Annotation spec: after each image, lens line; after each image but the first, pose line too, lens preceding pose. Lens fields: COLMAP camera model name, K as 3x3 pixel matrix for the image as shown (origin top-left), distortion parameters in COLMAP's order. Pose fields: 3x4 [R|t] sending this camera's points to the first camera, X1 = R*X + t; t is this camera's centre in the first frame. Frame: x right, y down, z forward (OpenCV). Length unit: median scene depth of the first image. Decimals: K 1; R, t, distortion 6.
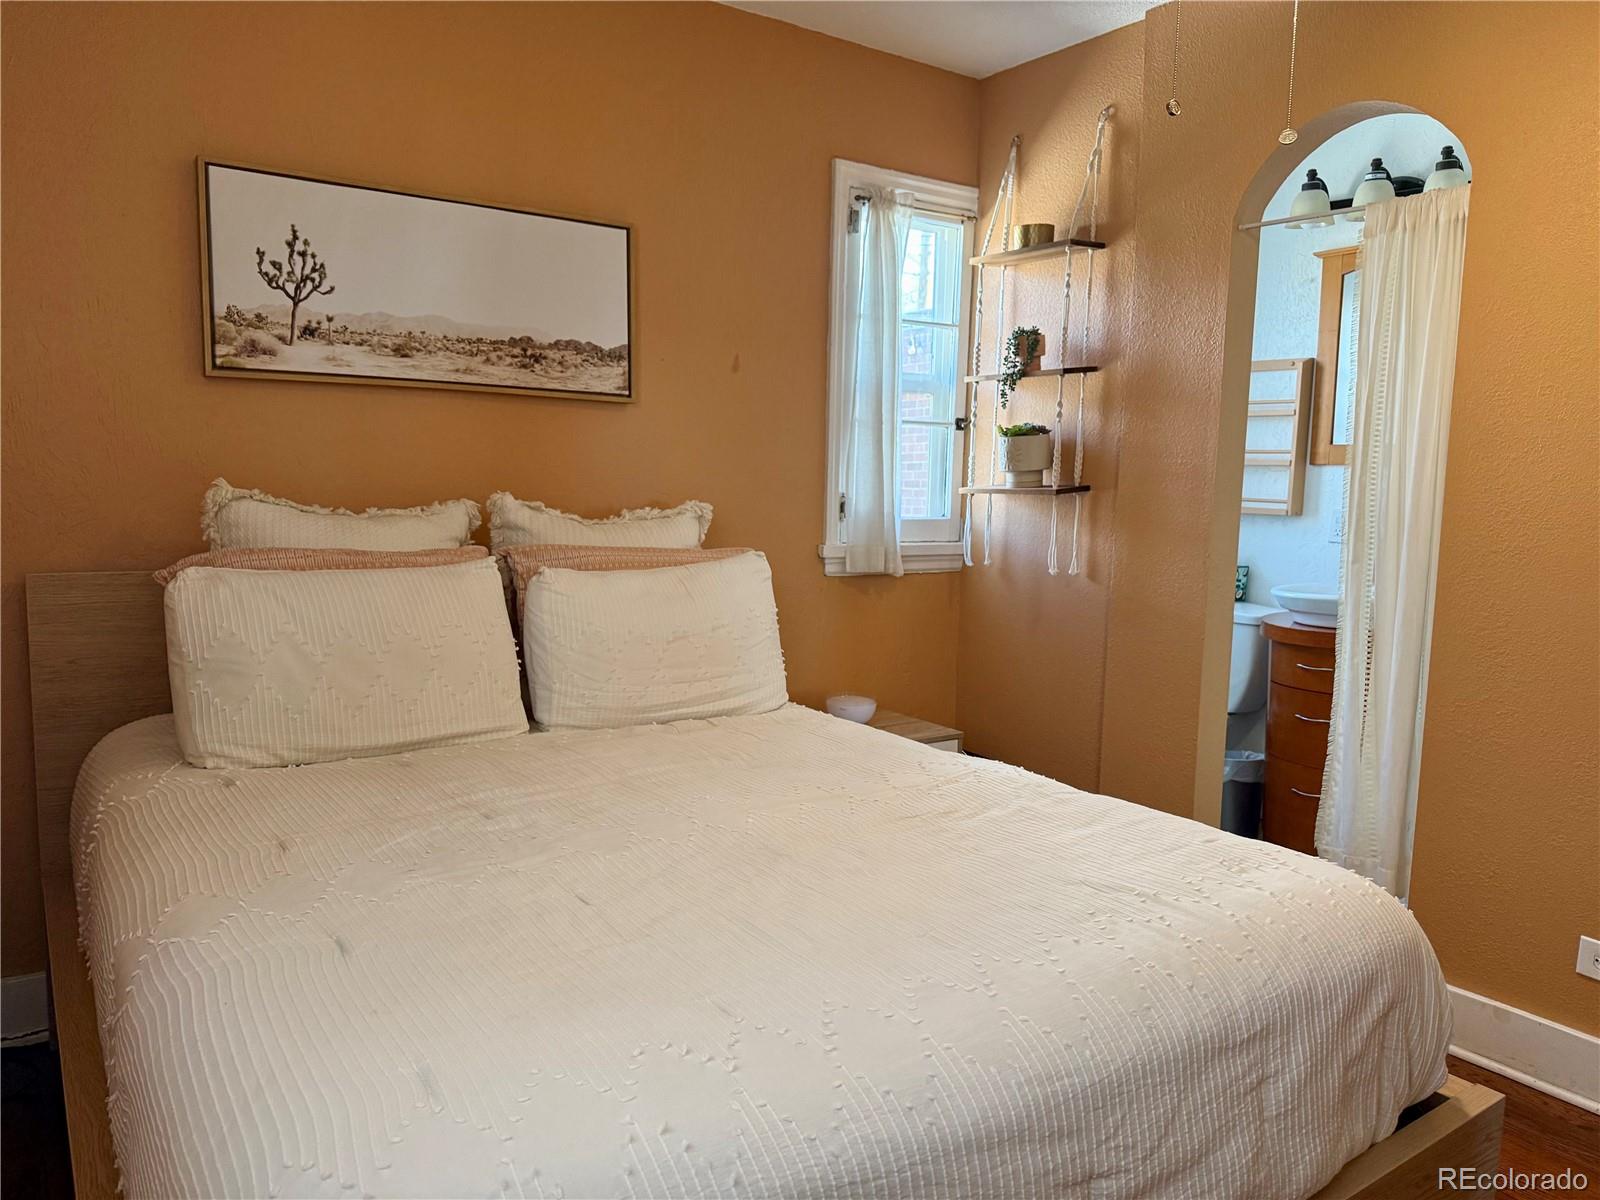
lens RADIAL K [[1121.5, 0, 799.7], [0, 1121.5, 647.1], [0, 0, 1]] dist [-0.000143, -0.006530]
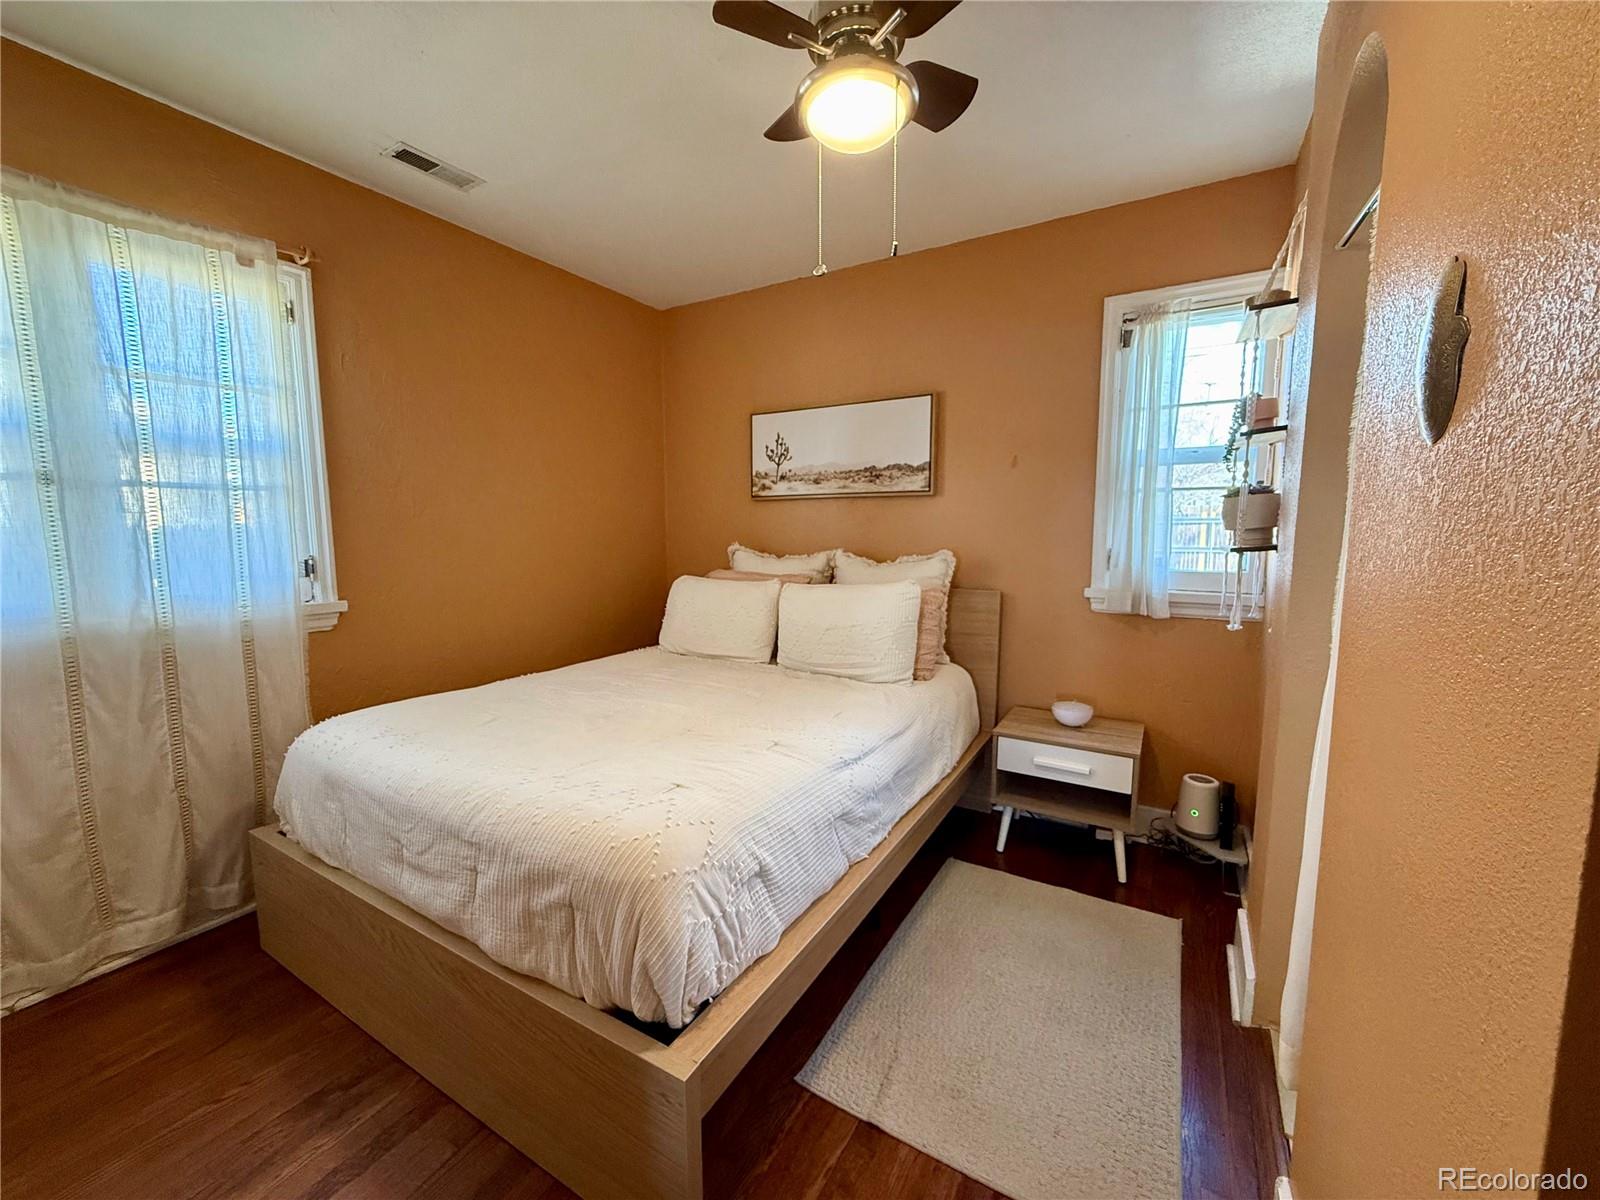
lens RADIAL K [[640.3, 0, 800.0], [0, 640.3, 600.0], [0, 0, 1]] dist [-0.001046, -0.000109]
pose [[0.410518, 0.070716, -0.909106, 0.749572], [-0.130207, 0.991318, 0.018314, -0.061189], [0.902508, 0.110853, 0.416162, 0.501462]]
